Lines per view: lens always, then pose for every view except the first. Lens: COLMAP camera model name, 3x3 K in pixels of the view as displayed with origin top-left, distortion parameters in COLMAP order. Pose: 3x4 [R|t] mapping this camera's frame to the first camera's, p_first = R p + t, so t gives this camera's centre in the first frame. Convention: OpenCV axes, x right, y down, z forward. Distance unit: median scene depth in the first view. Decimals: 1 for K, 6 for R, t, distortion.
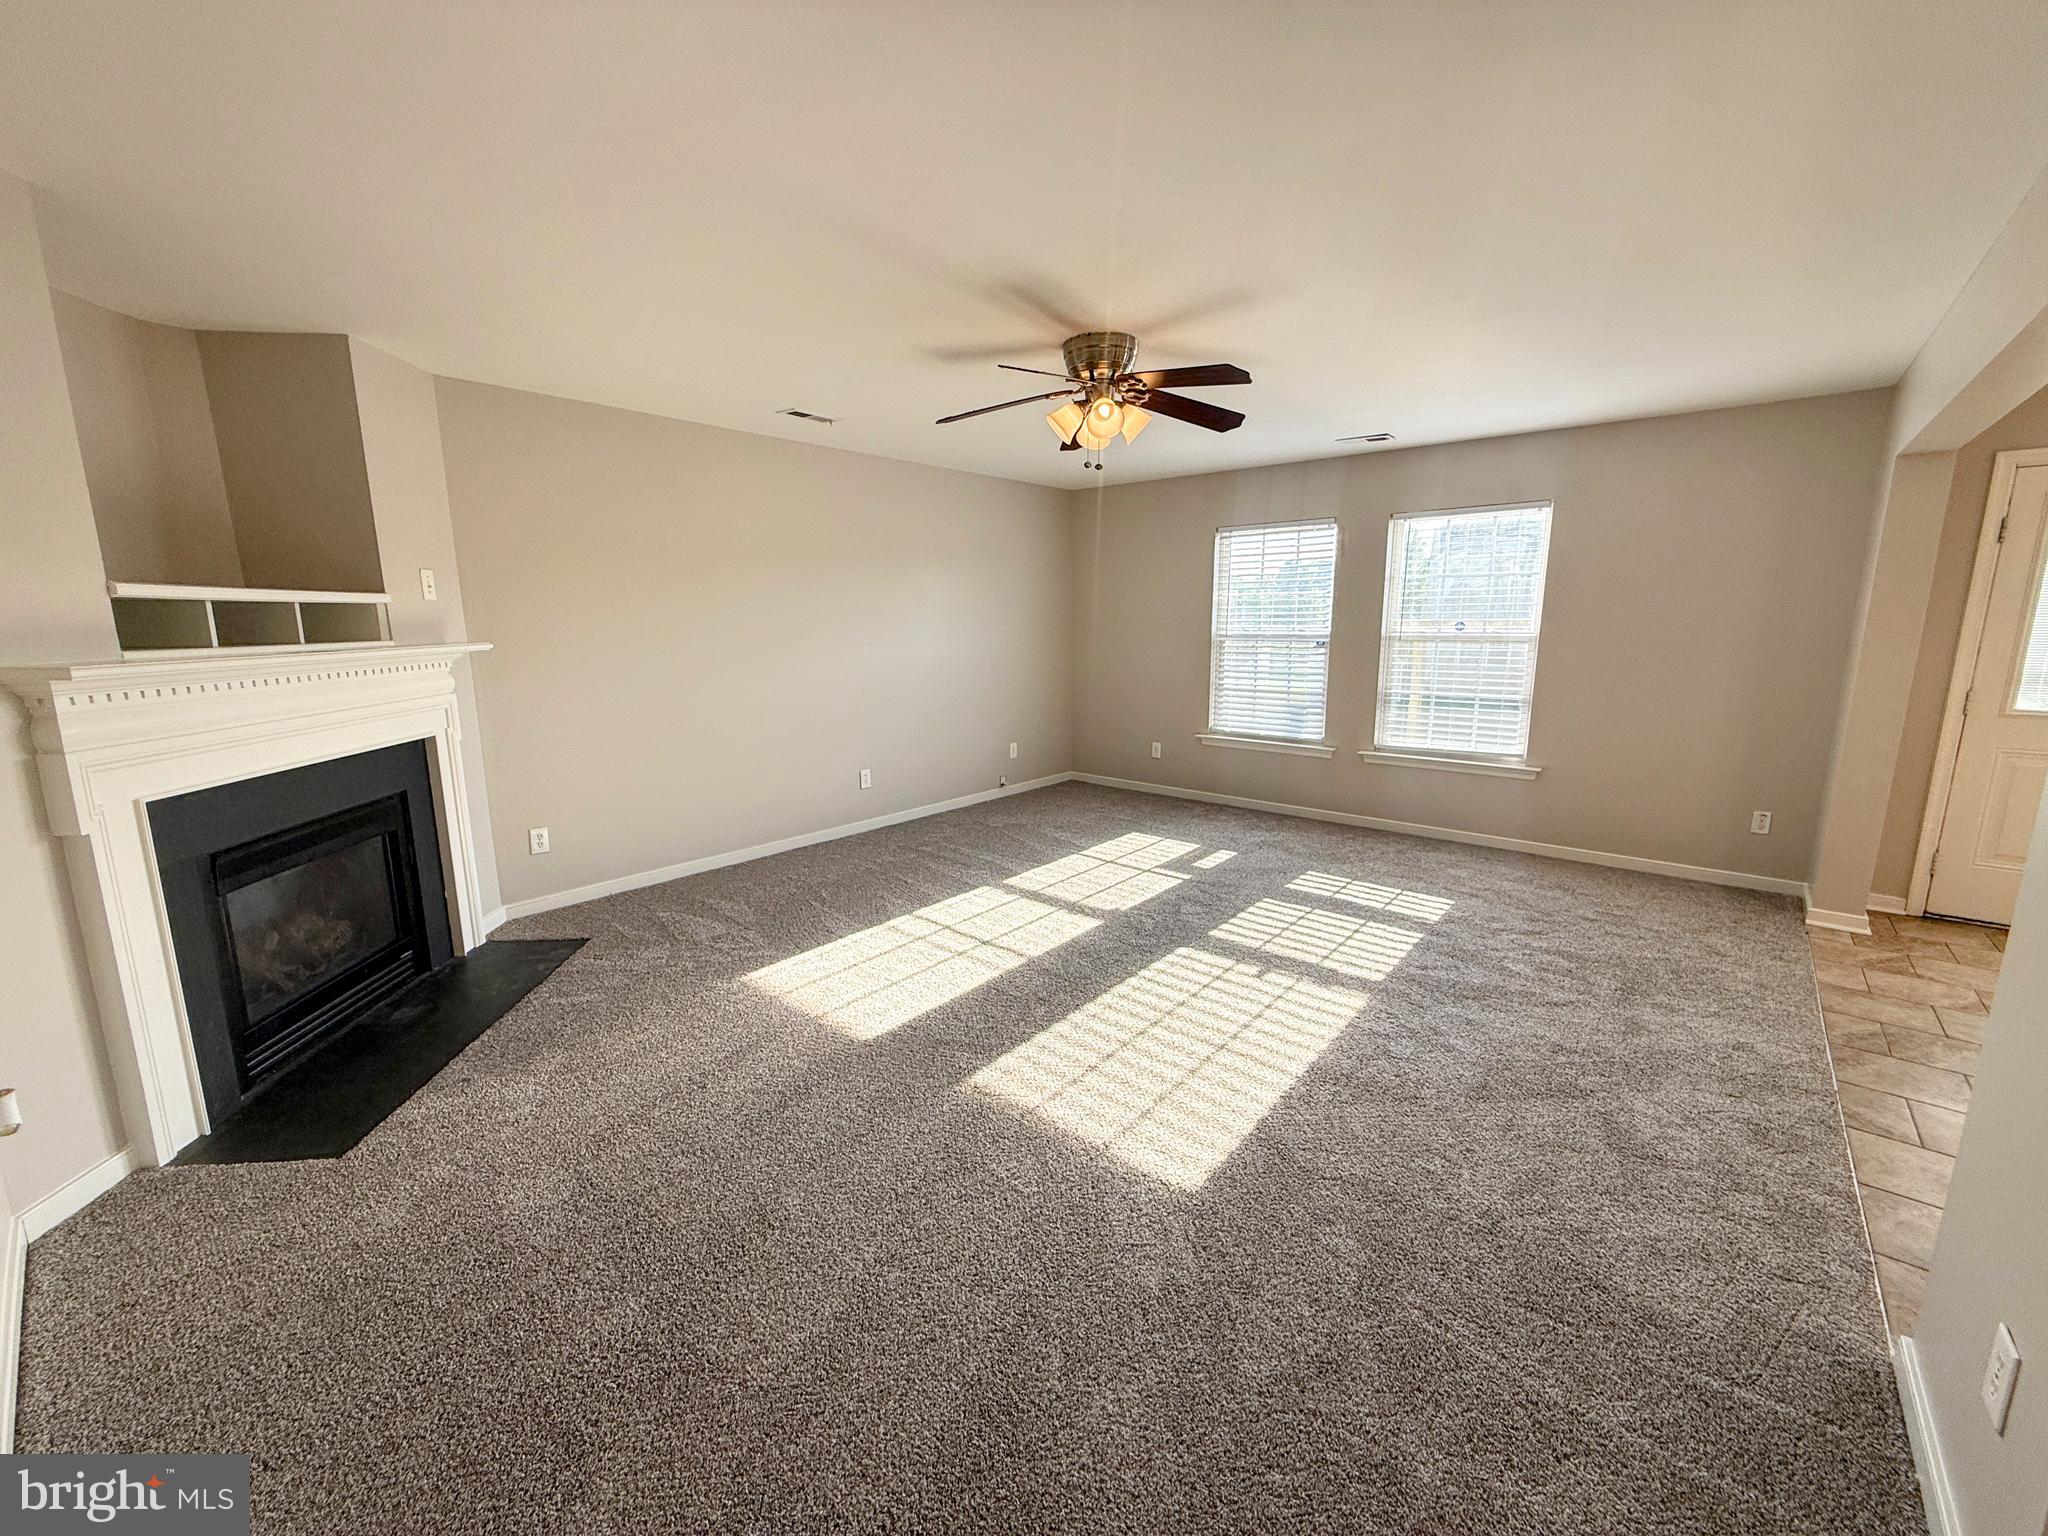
lens RADIAL K [[820.1, 0, 1020.7], [0, 820.1, 768.8], [0, 0, 1]] dist [-0.000957, 0.000534]
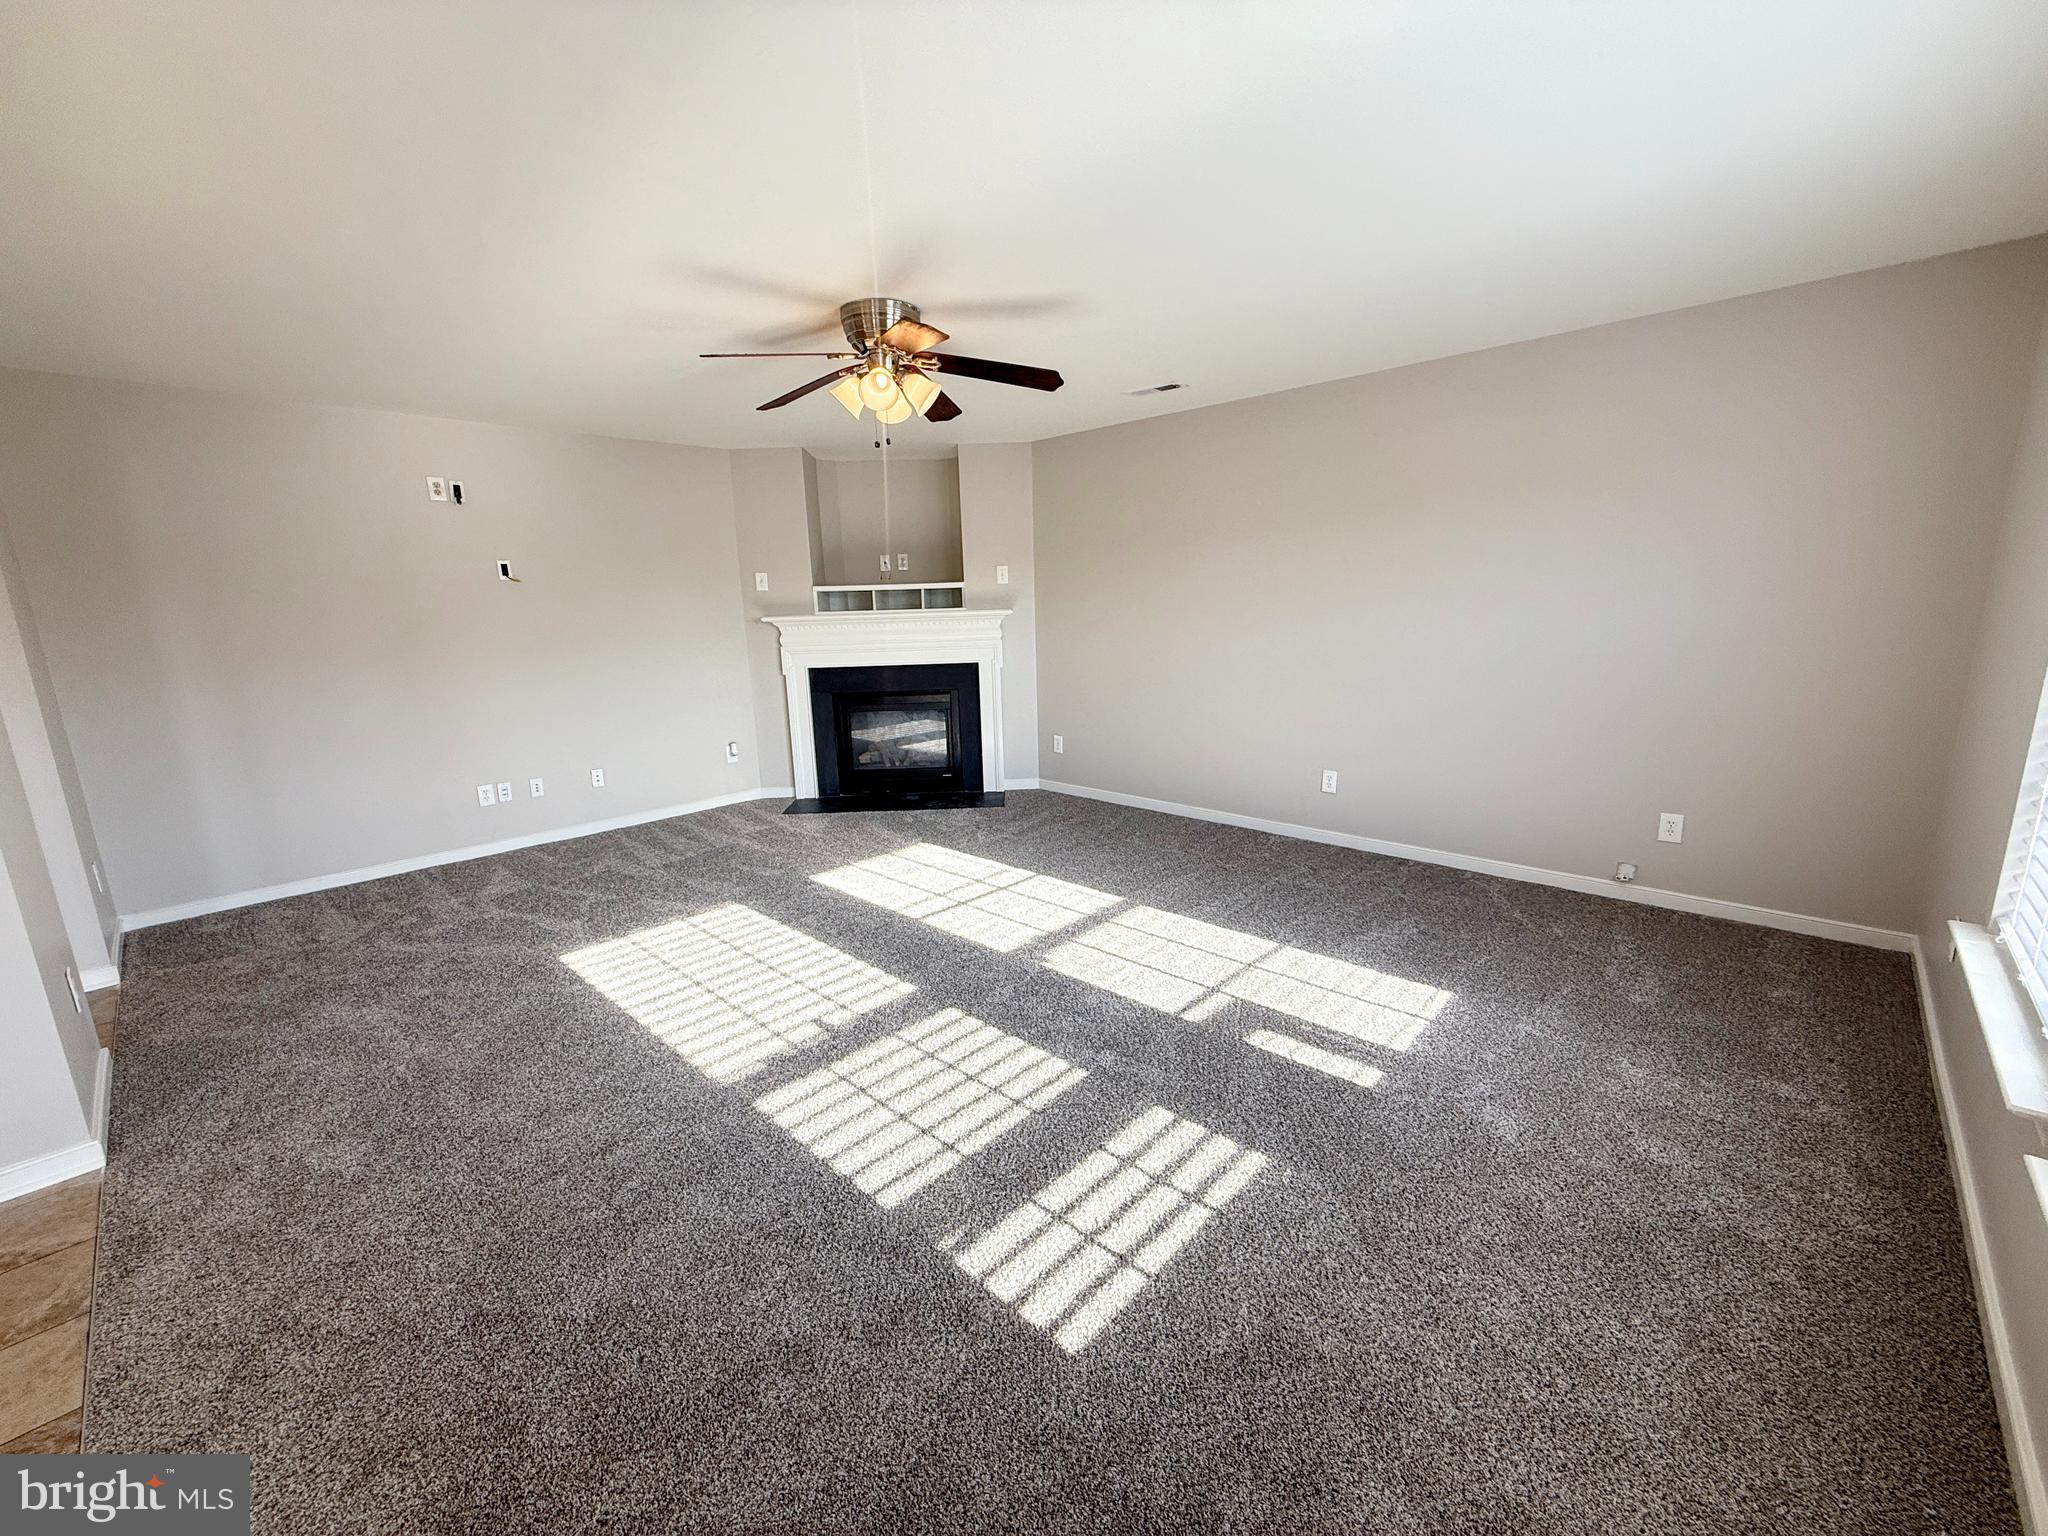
lens RADIAL K [[820.1, 0, 1020.1], [0, 820.1, 765.5], [0, 0, 1]] dist [-0.000957, 0.000534]
pose [[-0.052258, 0.209465, -0.976419, 0.826832], [-0.154508, 0.964285, 0.215131, -0.174208], [0.986609, 0.162107, -0.018027, 0.921212]]
